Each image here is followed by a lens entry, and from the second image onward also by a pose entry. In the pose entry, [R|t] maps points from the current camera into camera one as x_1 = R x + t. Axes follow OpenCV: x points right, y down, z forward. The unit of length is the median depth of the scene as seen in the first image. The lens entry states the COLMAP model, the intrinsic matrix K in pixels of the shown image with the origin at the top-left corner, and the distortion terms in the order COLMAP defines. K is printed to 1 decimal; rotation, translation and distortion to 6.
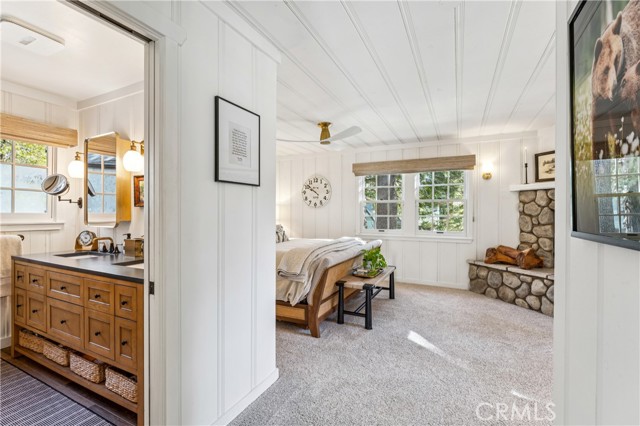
lens RADIAL K [[286.4, 0, 320.0], [0, 286.4, 213.0], [0, 0, 1]] dist [-0.001539, -0.000331]
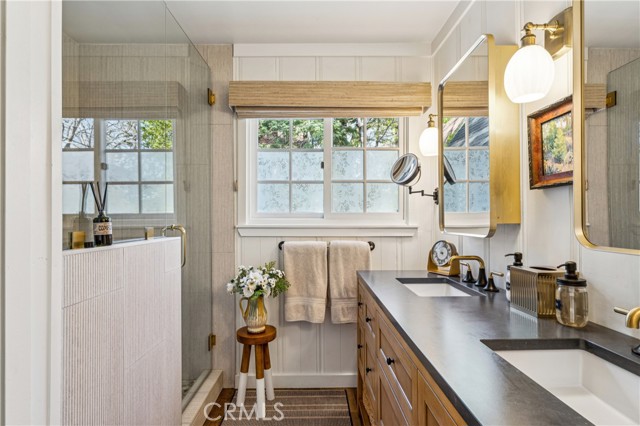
lens RADIAL K [[324.0, 0, 320.0], [0, 324.0, 213.0], [0, 0, 1]] dist [0.001153, -0.000093]
pose [[0.461871, -0.021930, -0.886676, -0.331475], [0.001539, 0.999713, -0.023925, 0.020151], [0.886946, 0.009685, 0.461772, 0.454930]]
